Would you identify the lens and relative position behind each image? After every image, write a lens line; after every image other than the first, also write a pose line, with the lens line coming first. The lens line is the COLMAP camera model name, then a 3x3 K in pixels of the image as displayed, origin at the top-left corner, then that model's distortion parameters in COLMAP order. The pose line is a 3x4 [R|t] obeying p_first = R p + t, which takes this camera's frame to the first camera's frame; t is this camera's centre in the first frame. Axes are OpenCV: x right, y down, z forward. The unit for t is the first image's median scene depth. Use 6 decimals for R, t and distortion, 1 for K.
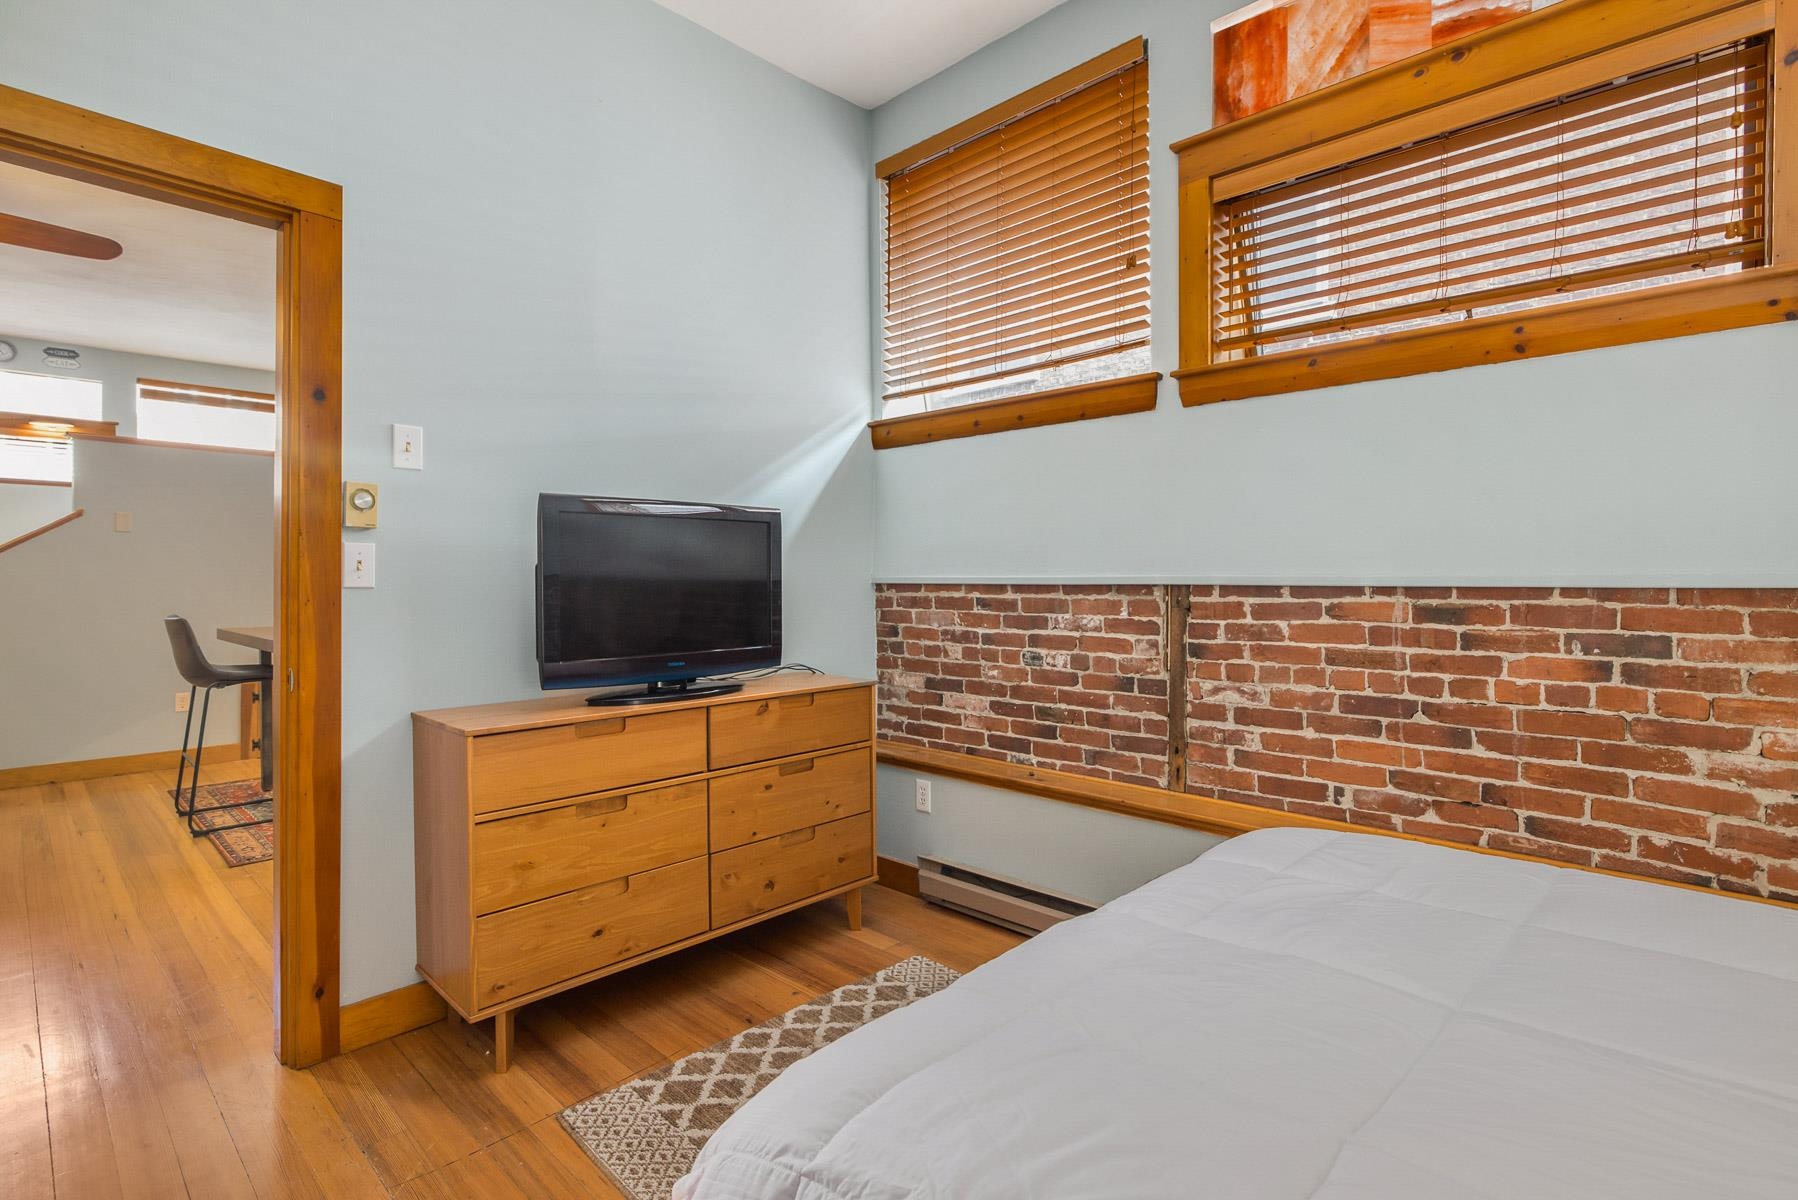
lens RADIAL K [[874.8, 0, 898.9], [0, 874.8, 576.0], [0, 0, 1]] dist [-0.001422, -0.000005]
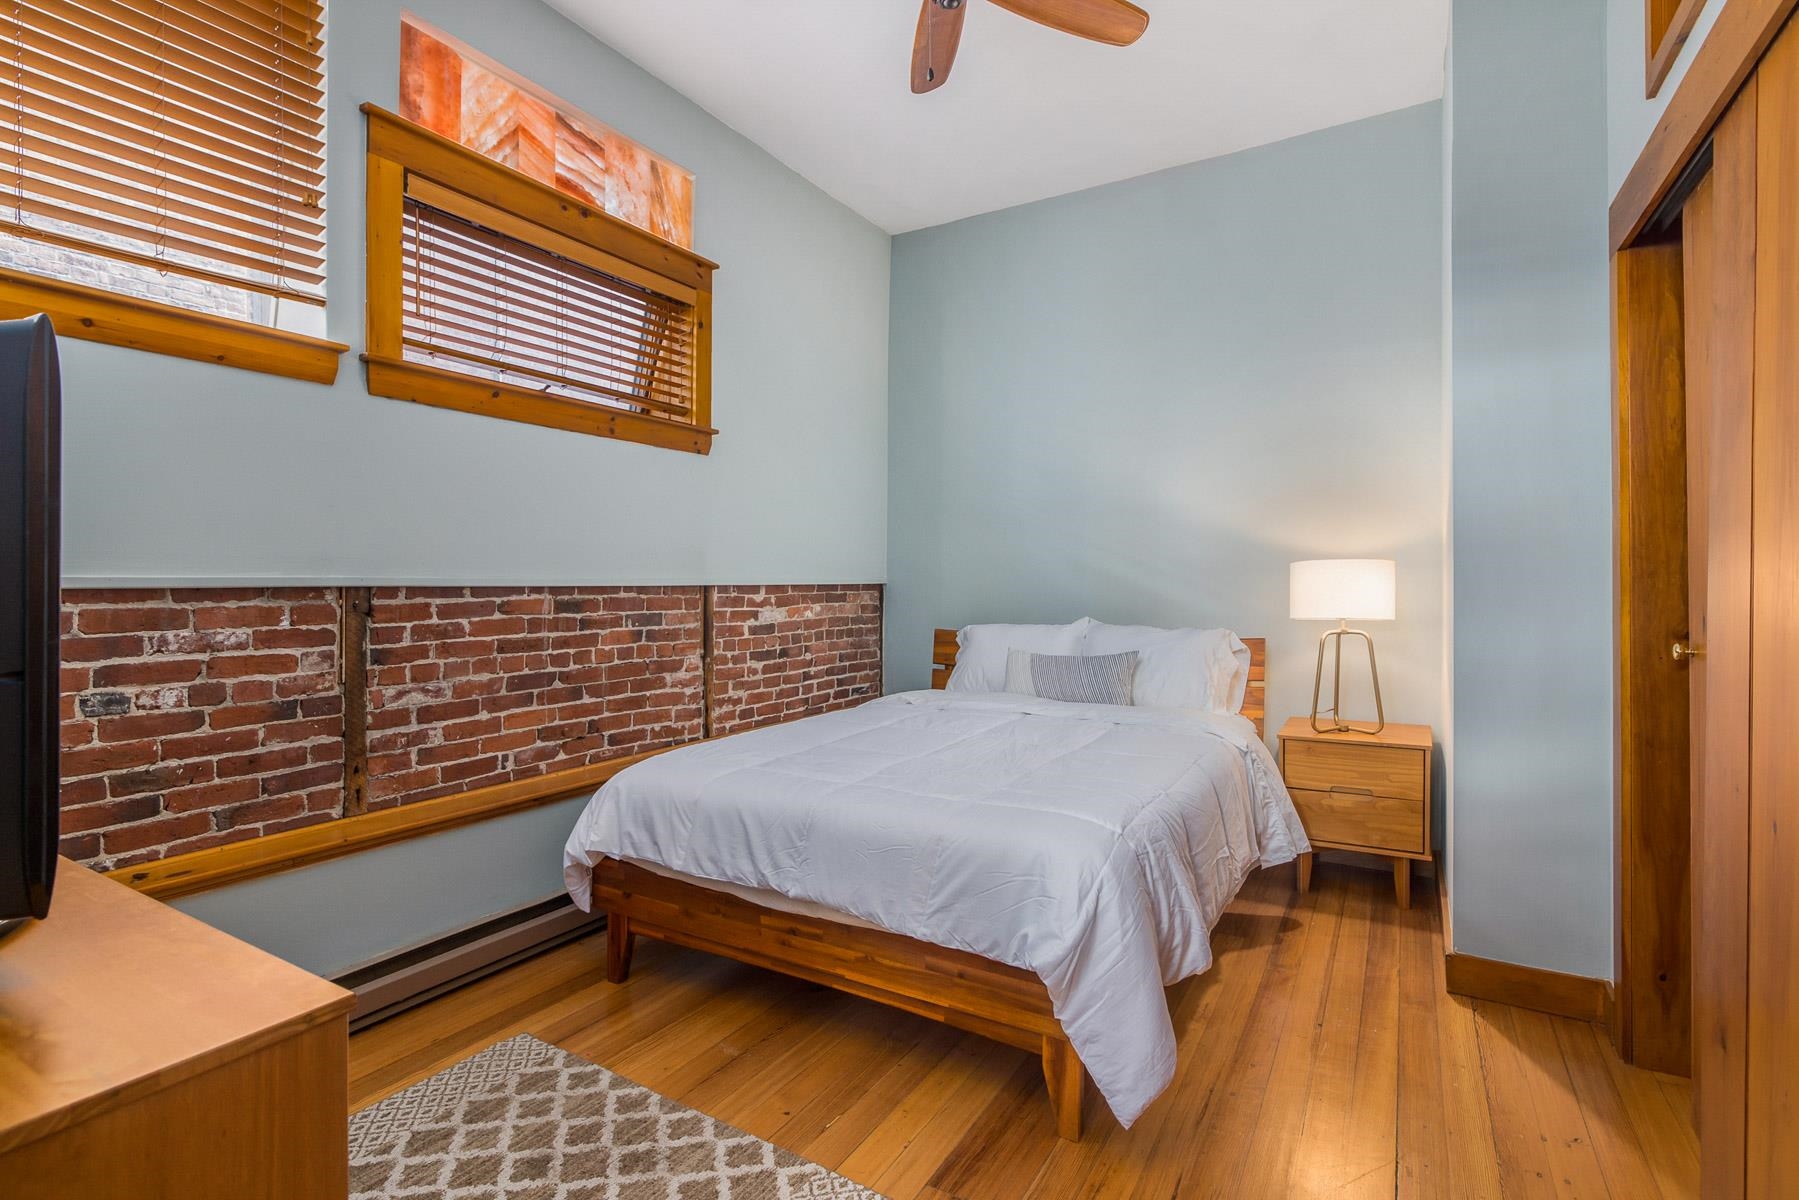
lens RADIAL K [[875.3, 0, 899.4], [0, 875.3, 576.0], [0, 0, 1]] dist [-0.001422, -0.000005]
pose [[-0.237690, 0.005370, 0.971326, -0.735090], [-0.005509, 0.999961, -0.006876, 0.002045], [-0.971326, -0.006986, -0.237651, 0.709607]]
